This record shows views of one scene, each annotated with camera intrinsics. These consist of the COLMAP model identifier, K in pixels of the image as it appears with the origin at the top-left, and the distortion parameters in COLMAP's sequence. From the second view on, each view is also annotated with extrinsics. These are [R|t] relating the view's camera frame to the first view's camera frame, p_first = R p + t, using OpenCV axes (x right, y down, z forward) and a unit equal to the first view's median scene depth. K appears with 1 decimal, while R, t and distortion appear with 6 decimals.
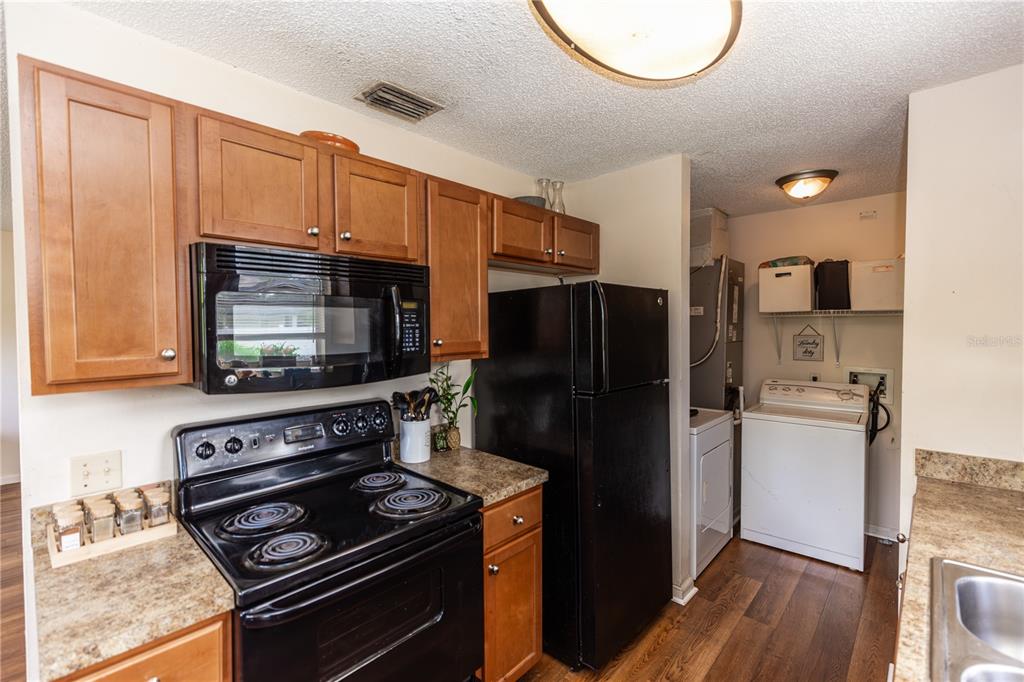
lens RADIAL K [[459.3, 0, 507.3], [0, 459.3, 337.6], [0, 0, 1]] dist [0.004229, 0.000271]
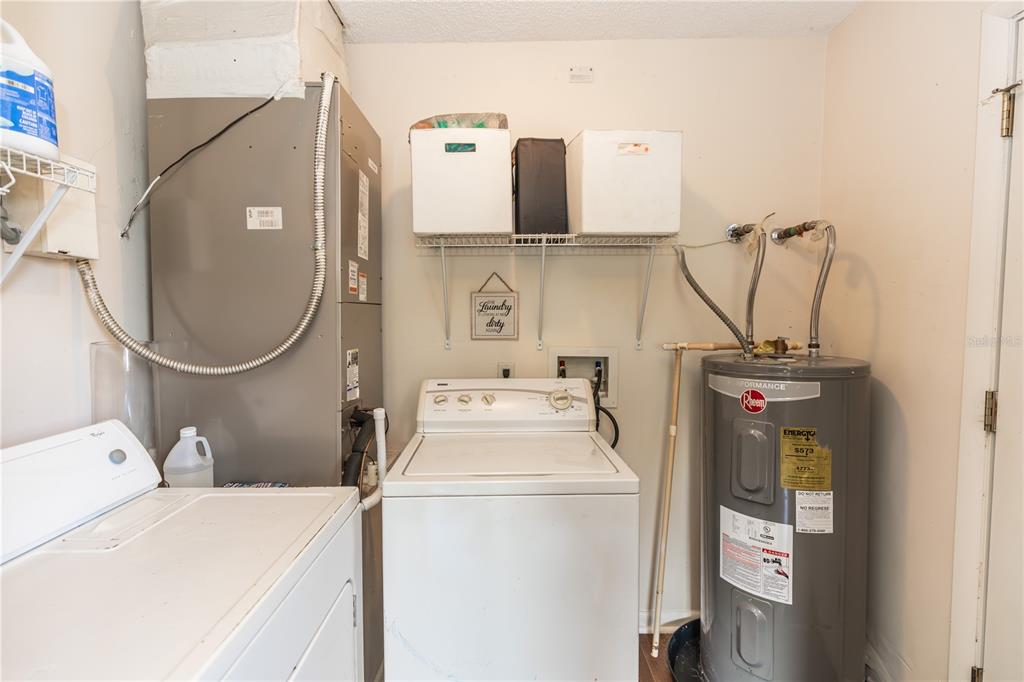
lens RADIAL K [[459.3, 0, 511.1], [0, 459.3, 335.8], [0, 0, 1]] dist [0.004229, 0.000271]
pose [[0.739798, -0.029393, 0.672186, 0.320046], [0.016928, 0.999542, 0.025077, 0.033557], [-0.672616, -0.007174, 0.739957, 0.613629]]
